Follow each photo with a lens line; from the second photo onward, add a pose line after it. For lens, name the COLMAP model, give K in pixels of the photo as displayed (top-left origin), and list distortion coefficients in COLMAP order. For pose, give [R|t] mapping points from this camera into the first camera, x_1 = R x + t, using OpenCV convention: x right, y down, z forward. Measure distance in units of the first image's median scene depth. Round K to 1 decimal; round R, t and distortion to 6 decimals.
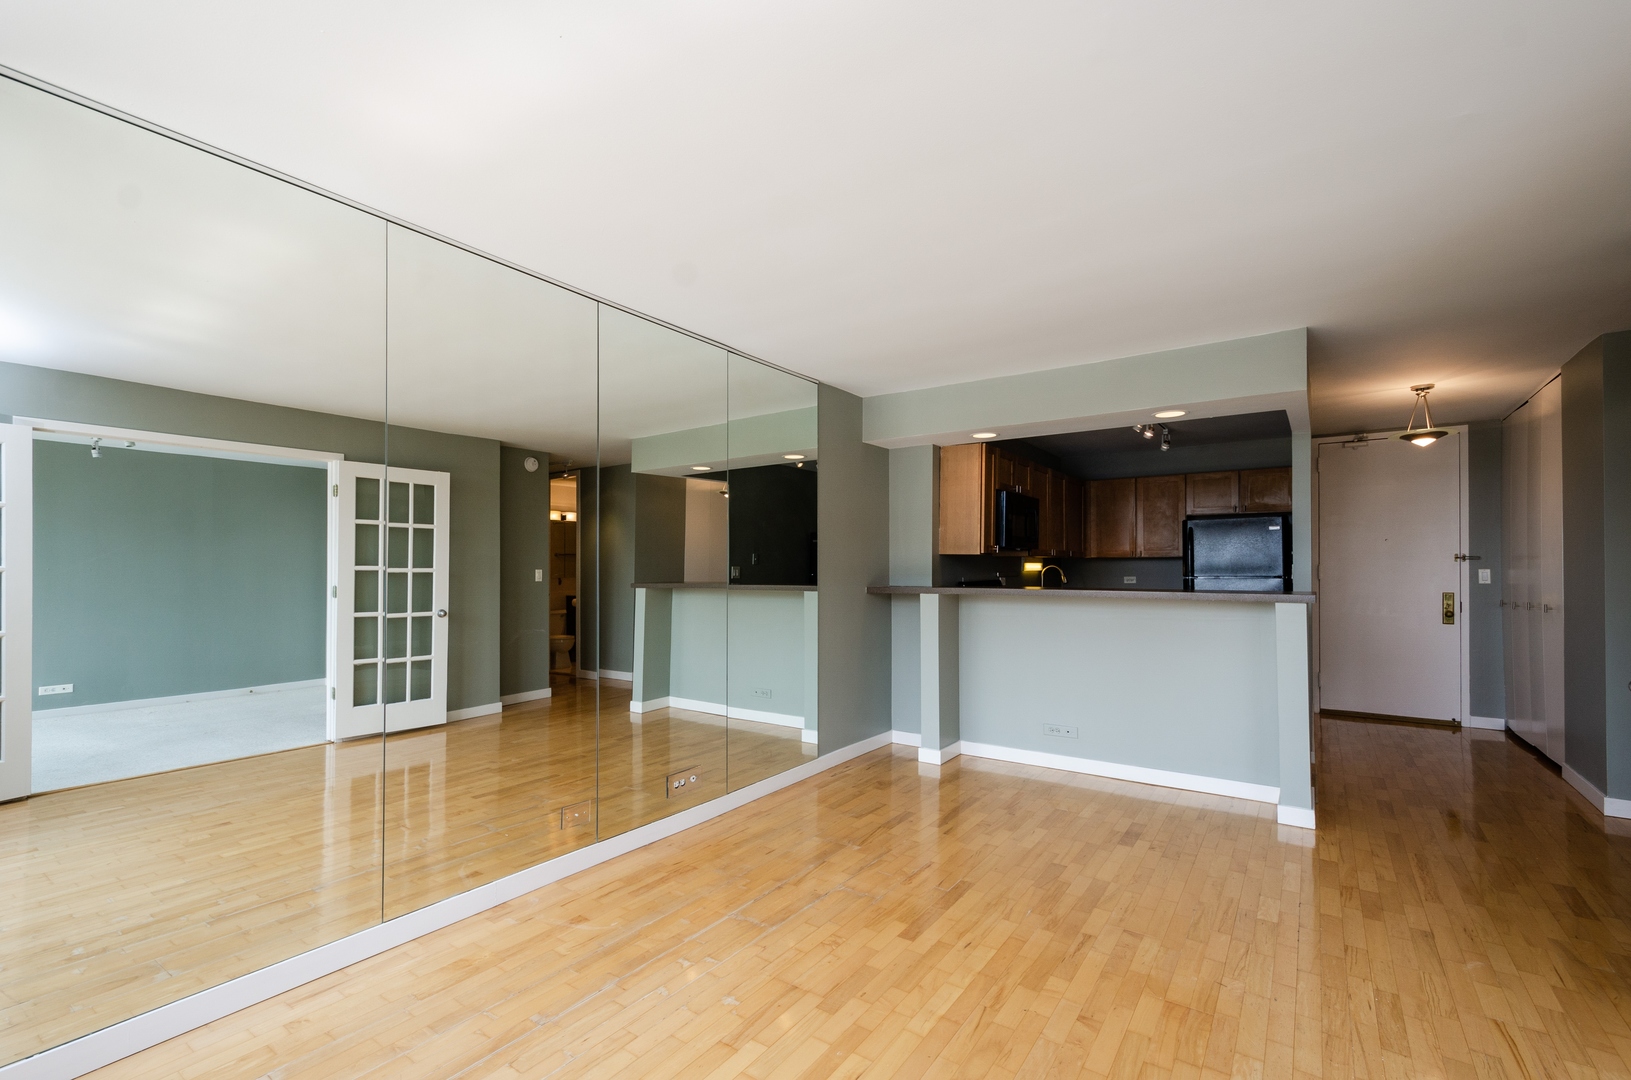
lens RADIAL K [[710.5, 0, 825.0], [0, 710.5, 564.9], [0, 0, 1]] dist [0.012273, -0.001850]
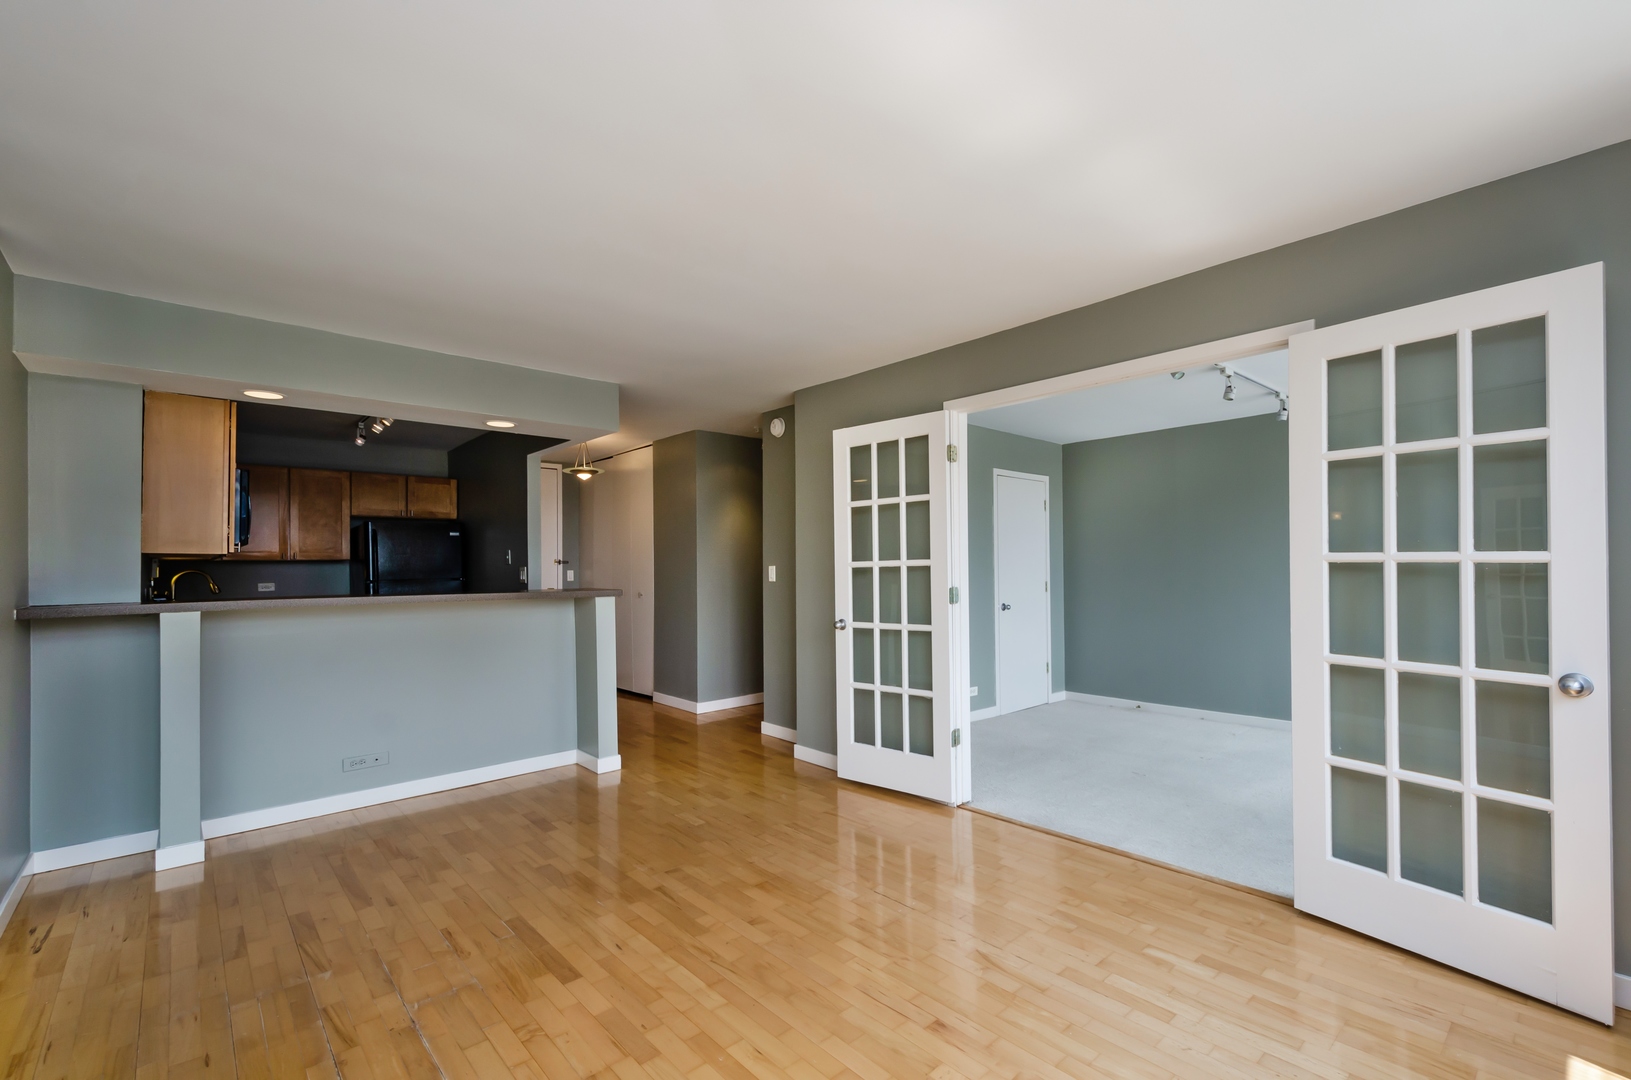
lens RADIAL K [[710.5, 0, 823.0], [0, 710.5, 557.9], [0, 0, 1]] dist [0.012273, -0.001850]
pose [[0.221389, 0.011122, 0.975122, -0.453269], [0.006496, 0.999896, -0.012880, 0.003534], [-0.975164, 0.009186, 0.221294, 0.315883]]
